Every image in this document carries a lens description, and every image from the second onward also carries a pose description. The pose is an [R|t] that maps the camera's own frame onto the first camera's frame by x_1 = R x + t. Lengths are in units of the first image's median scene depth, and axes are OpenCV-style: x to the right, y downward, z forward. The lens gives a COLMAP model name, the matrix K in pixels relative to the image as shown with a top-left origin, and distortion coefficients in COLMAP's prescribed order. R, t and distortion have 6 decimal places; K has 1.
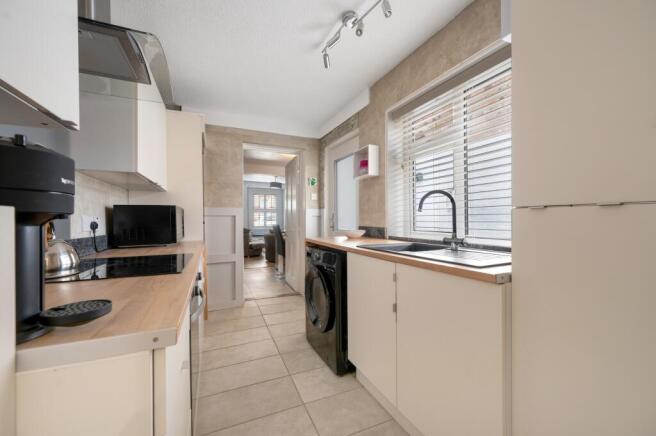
lens RADIAL K [[259.0, 0, 327.3], [0, 259.0, 220.9], [0, 0, 1]] dist [-0.000536, -0.000046]
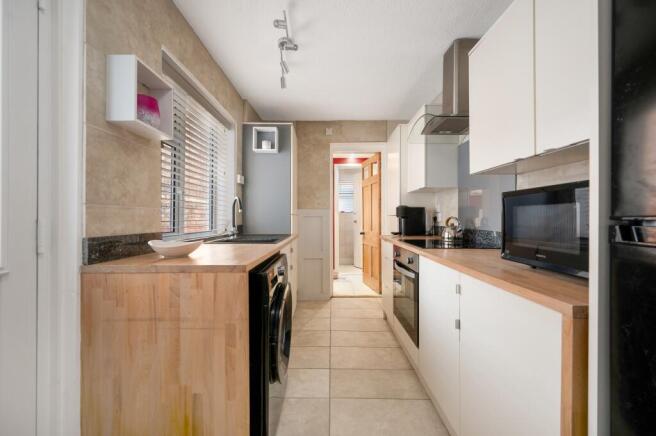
lens RADIAL K [[259.0, 0, 327.0], [0, 259.0, 219.4], [0, 0, 1]] dist [-0.000536, -0.000046]
pose [[-0.913886, 0.019355, 0.405510, -0.506171], [0.017061, 0.999811, -0.009272, 0.007017], [-0.405613, -0.001555, -0.914044, 1.825418]]
